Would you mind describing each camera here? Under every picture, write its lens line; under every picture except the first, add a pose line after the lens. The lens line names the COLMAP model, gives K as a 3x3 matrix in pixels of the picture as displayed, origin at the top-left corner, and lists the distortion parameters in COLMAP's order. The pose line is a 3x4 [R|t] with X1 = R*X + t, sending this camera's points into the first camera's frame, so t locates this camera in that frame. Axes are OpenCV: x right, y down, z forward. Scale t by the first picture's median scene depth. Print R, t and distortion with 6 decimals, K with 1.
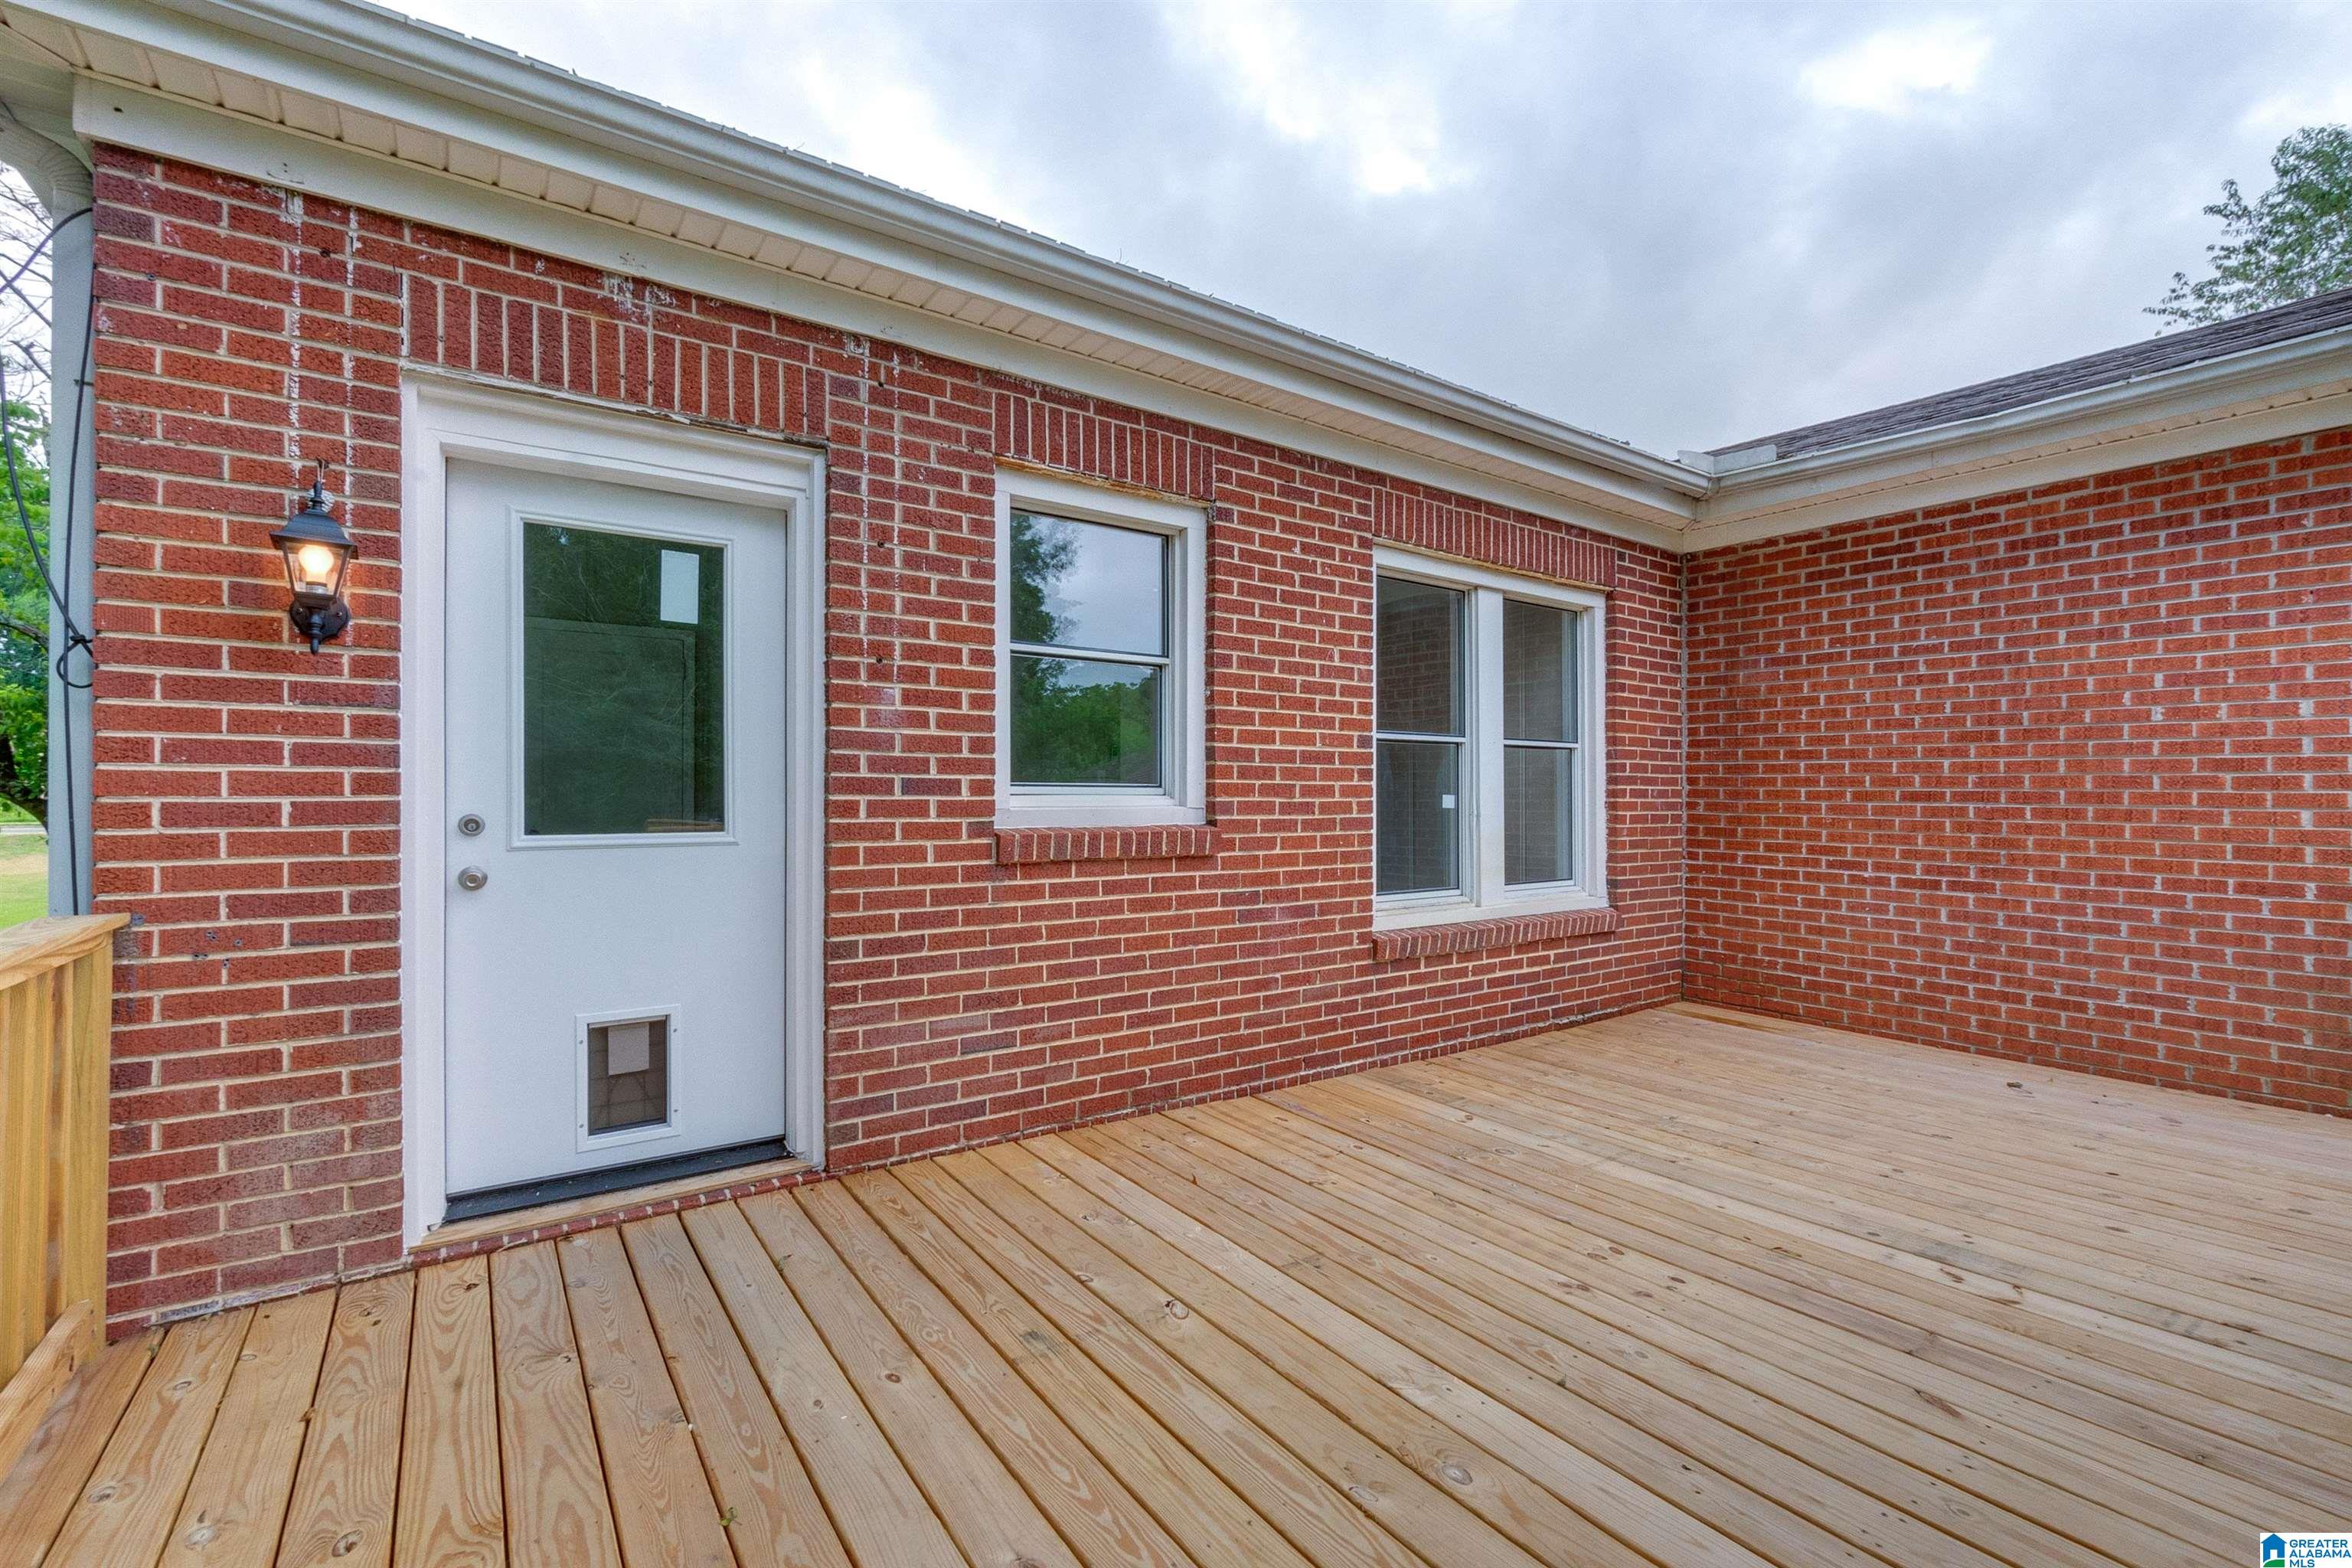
lens RADIAL K [[1020.3, 0, 1187.5], [0, 1020.3, 786.6], [0, 0, 1]] dist [-0.007557, 0.000003]
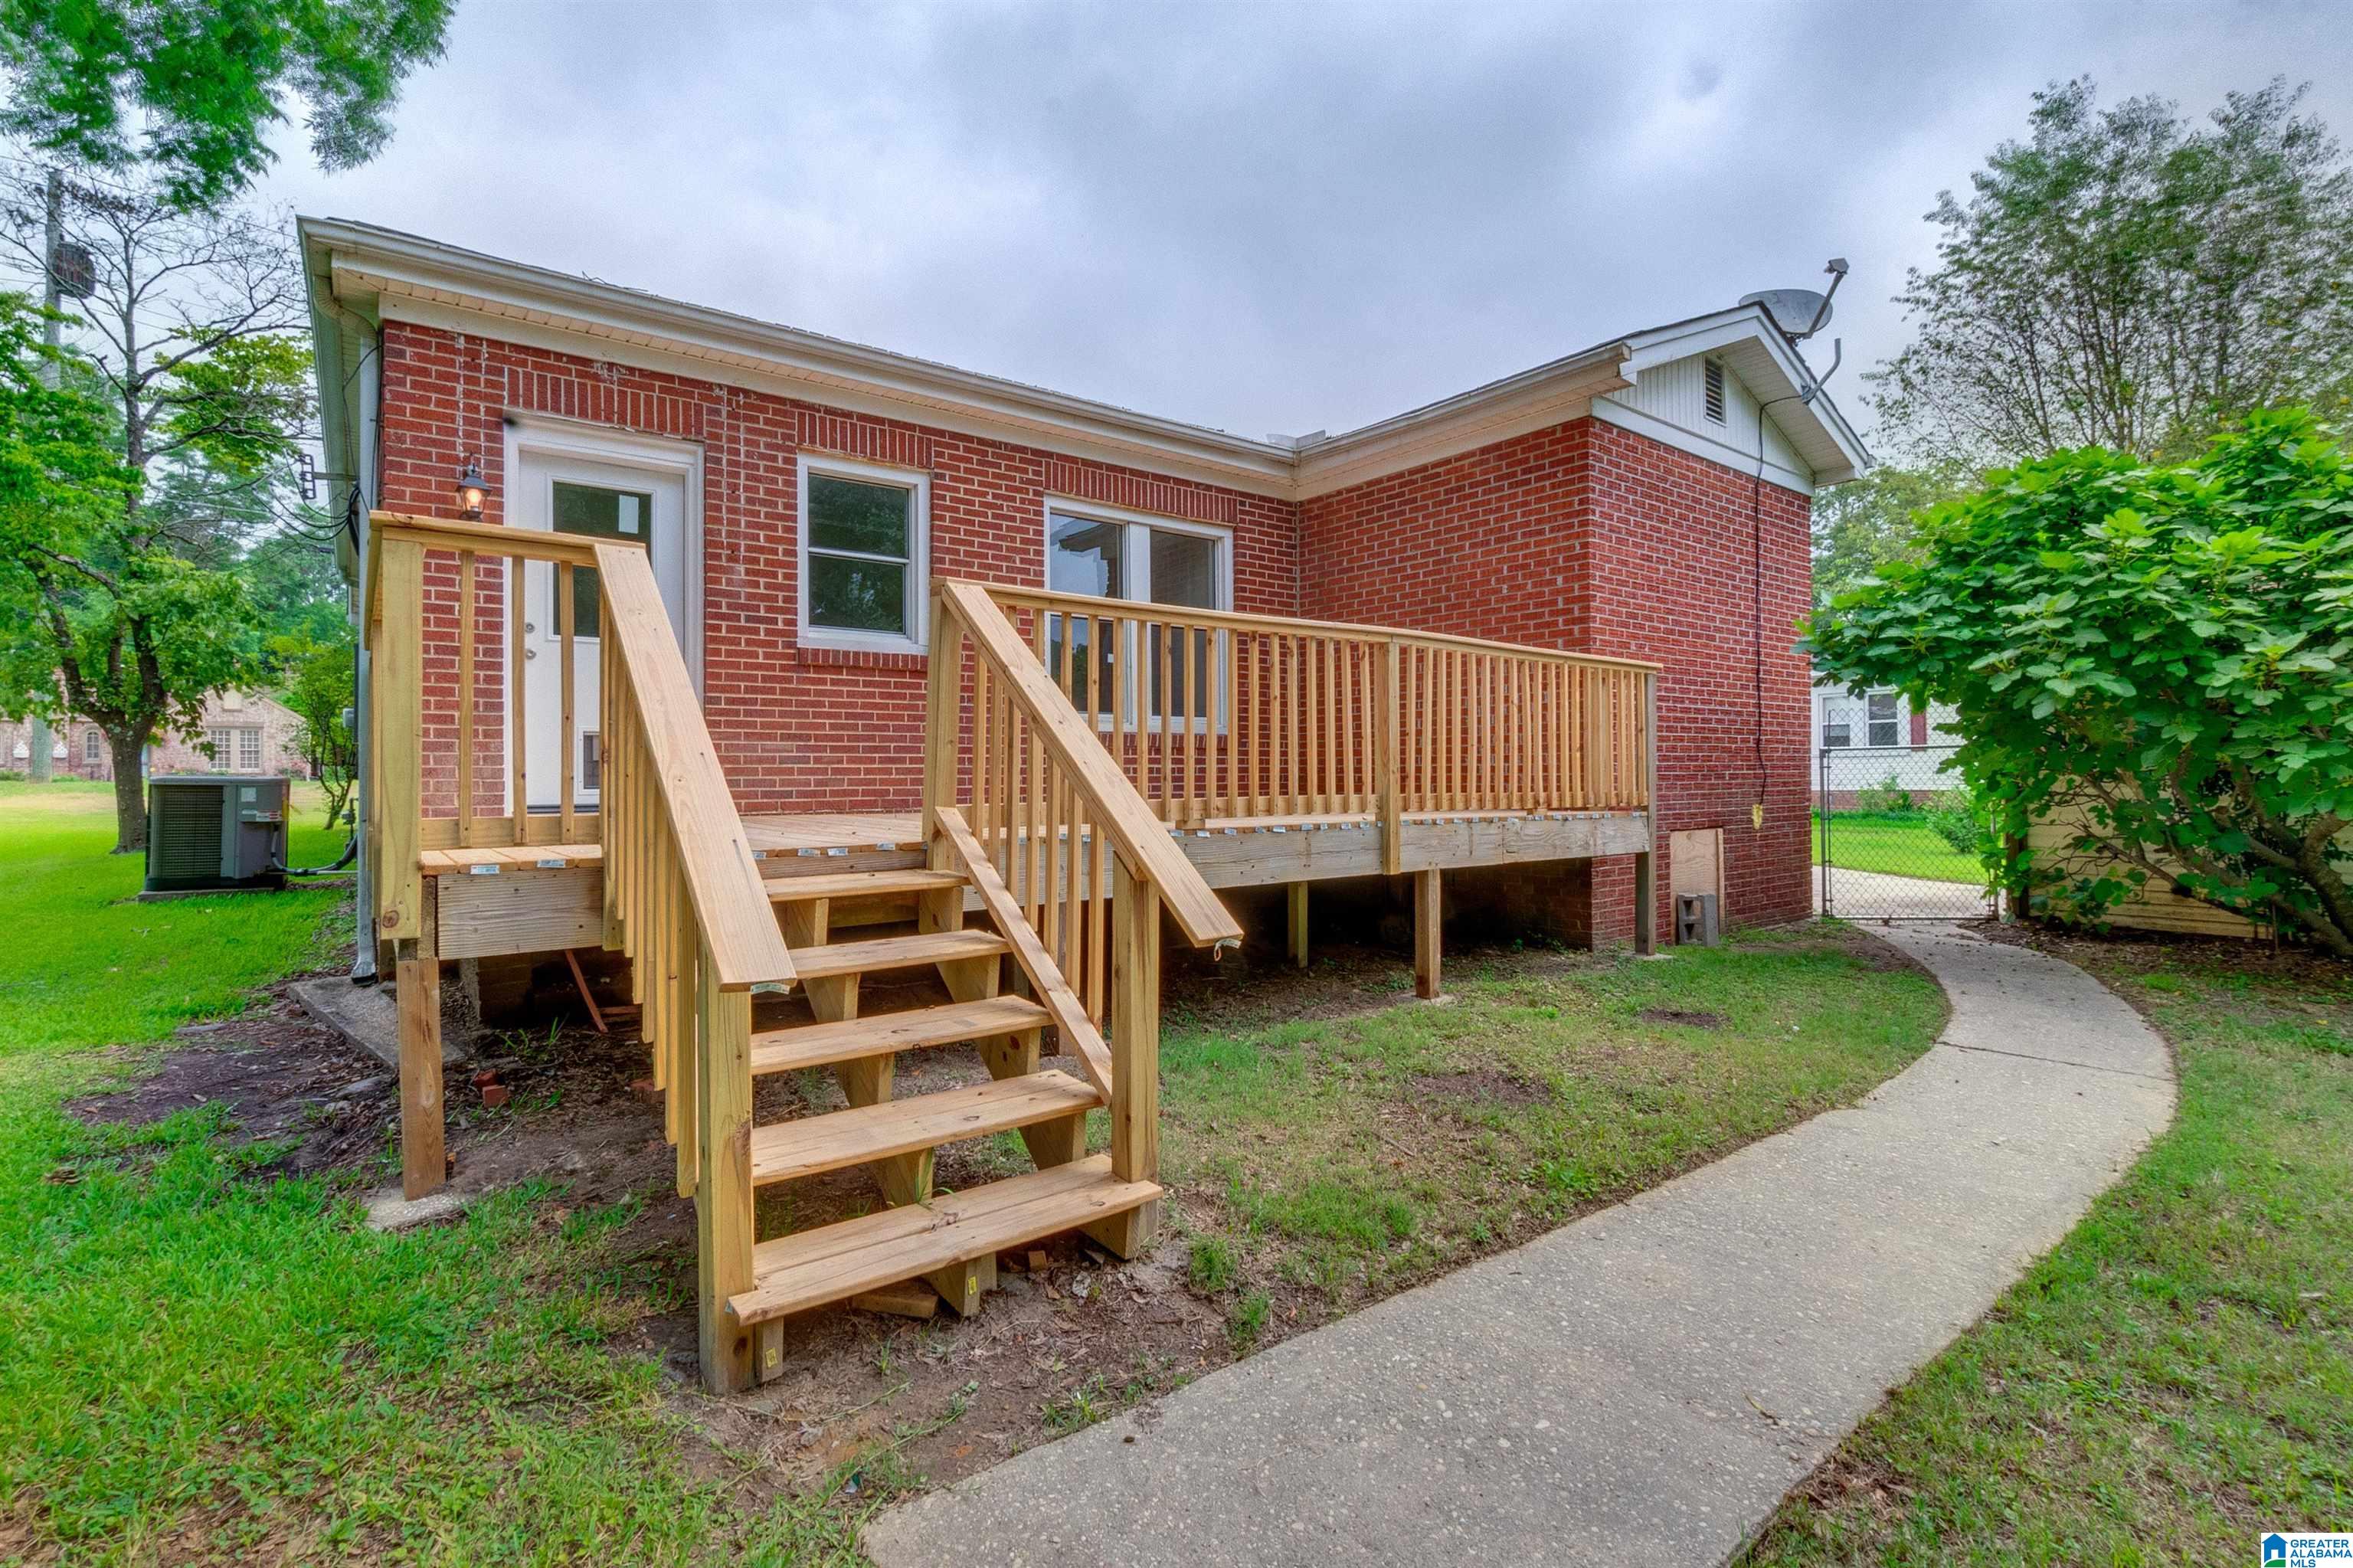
lens RADIAL K [[1060.5, 0, 1134.0], [0, 1060.5, 743.8], [0, 0, 1]] dist [-0.011467, -0.000099]
pose [[0.999789, -0.012104, 0.016575, 0.400258], [0.012485, 0.999656, -0.023066, 0.281351], [-0.016290, 0.023268, 0.999597, -0.957945]]
